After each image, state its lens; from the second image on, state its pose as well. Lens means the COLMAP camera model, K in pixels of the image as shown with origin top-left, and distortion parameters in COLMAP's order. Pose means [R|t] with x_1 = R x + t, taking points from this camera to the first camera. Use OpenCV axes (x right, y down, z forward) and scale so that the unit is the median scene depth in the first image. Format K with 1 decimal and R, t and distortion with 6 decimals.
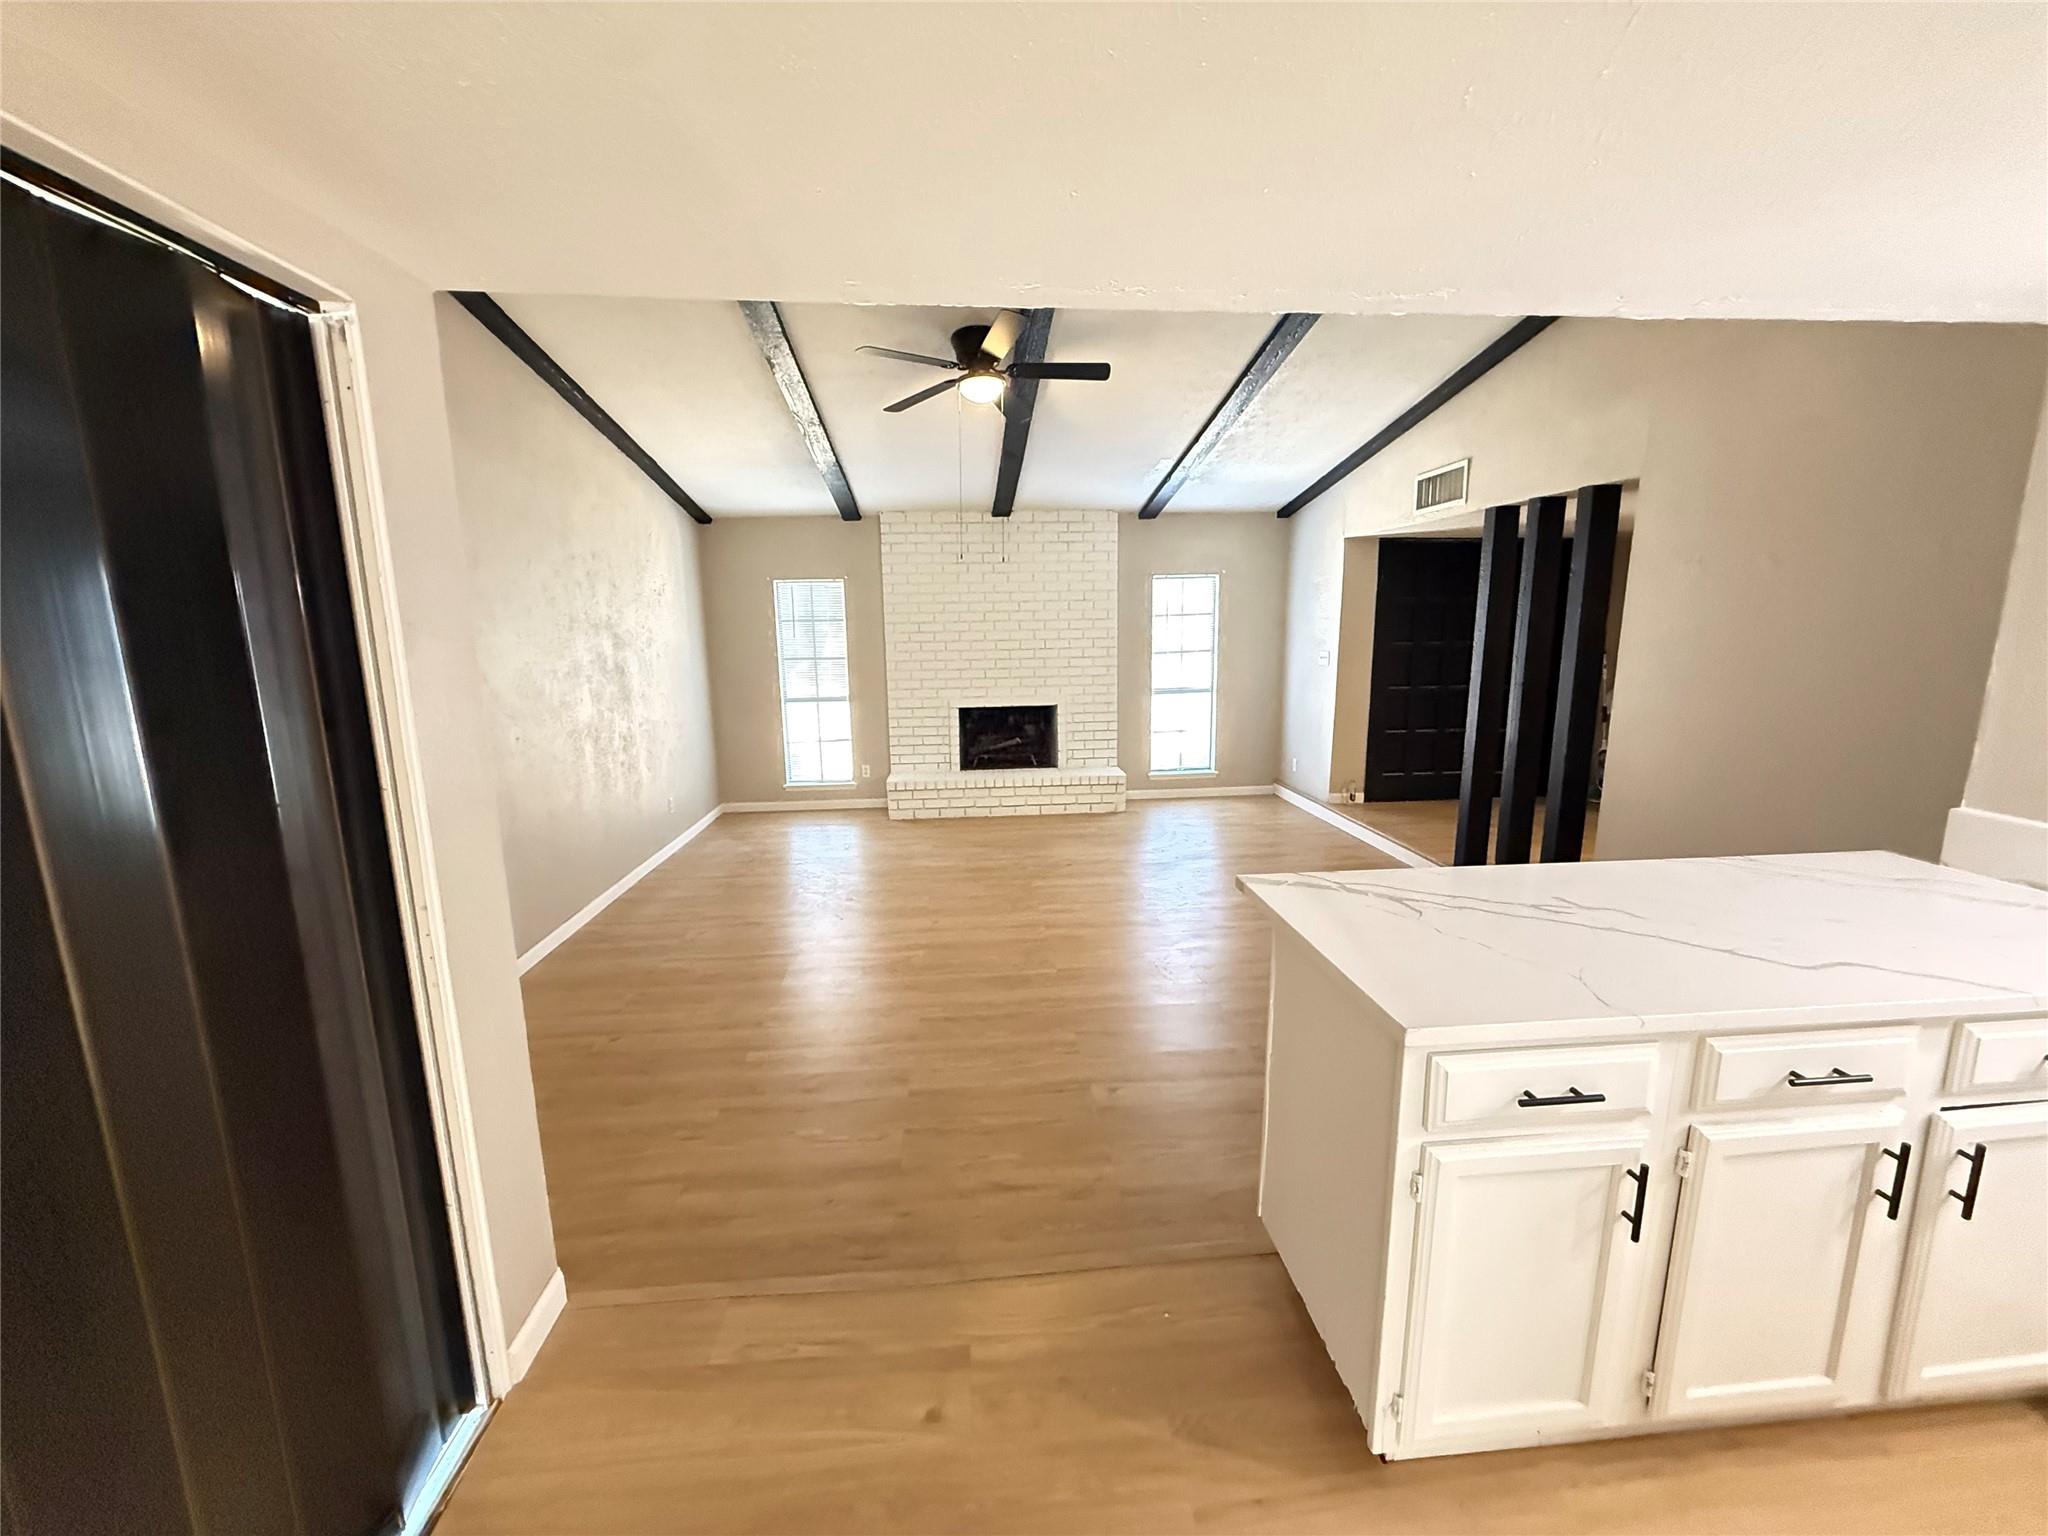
lens RADIAL K [[817.2, 0, 1026.6], [0, 817.2, 767.3], [0, 0, 1]] dist [0.000160, -0.000935]
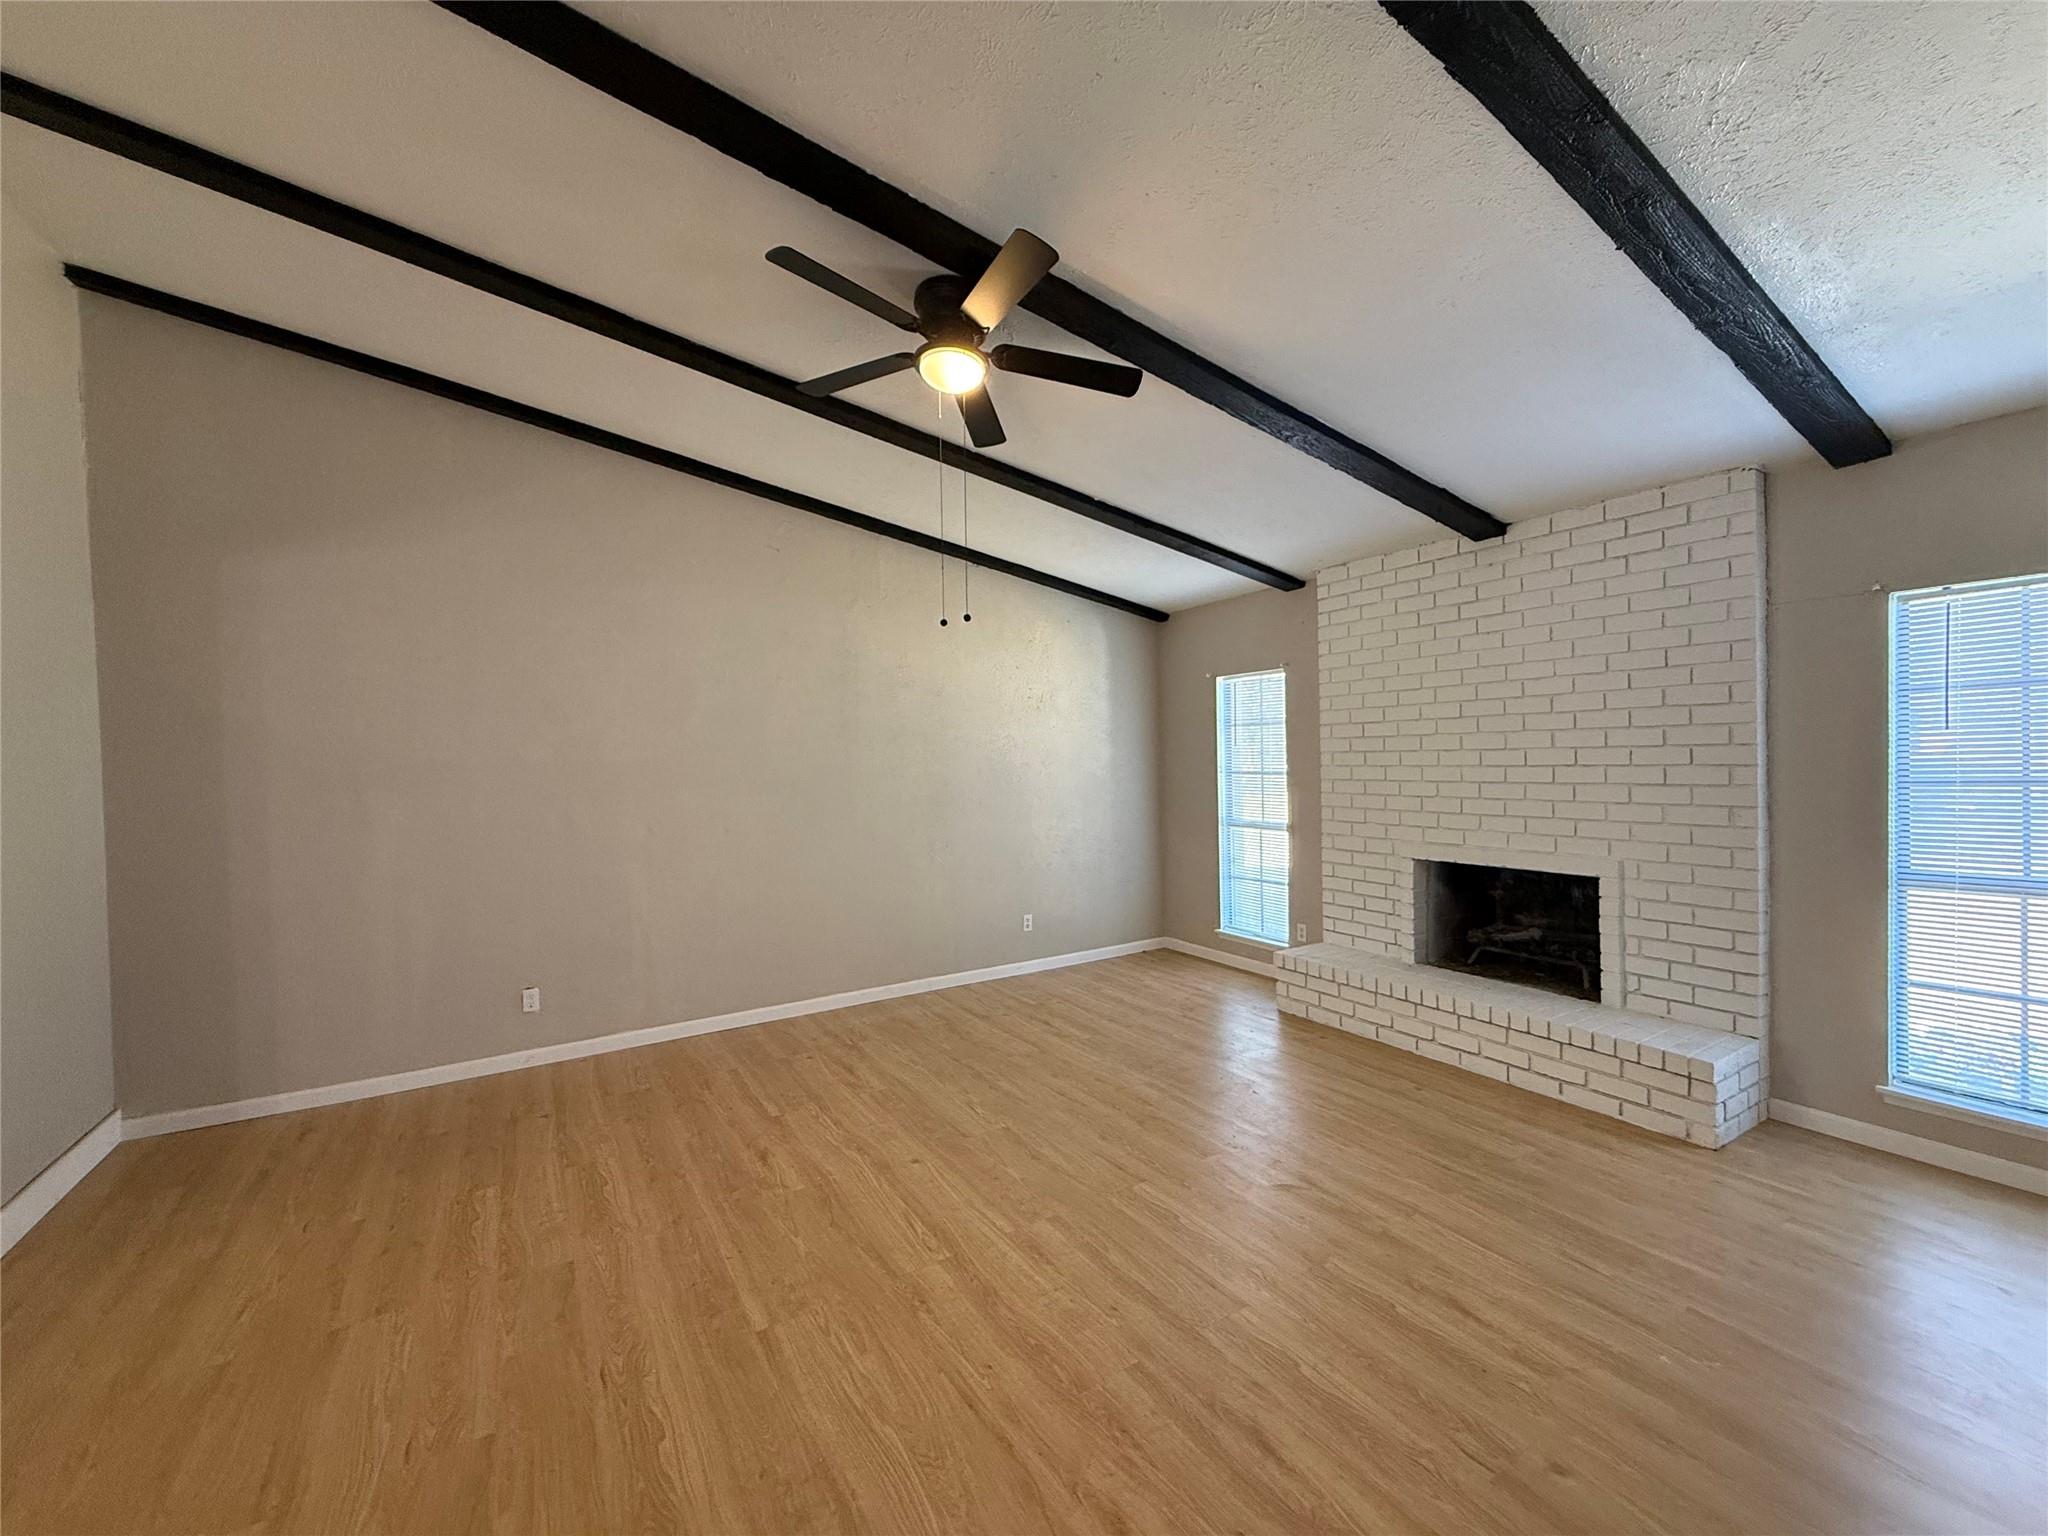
lens RADIAL K [[817.2, 0, 1023.2], [0, 817.2, 766.3], [0, 0, 1]] dist [0.000160, -0.000935]
pose [[0.453118, 0.017754, -0.891274, 0.328068], [-0.144136, 0.988105, -0.053595, -0.066833], [0.879721, 0.152750, 0.450288, 0.461633]]
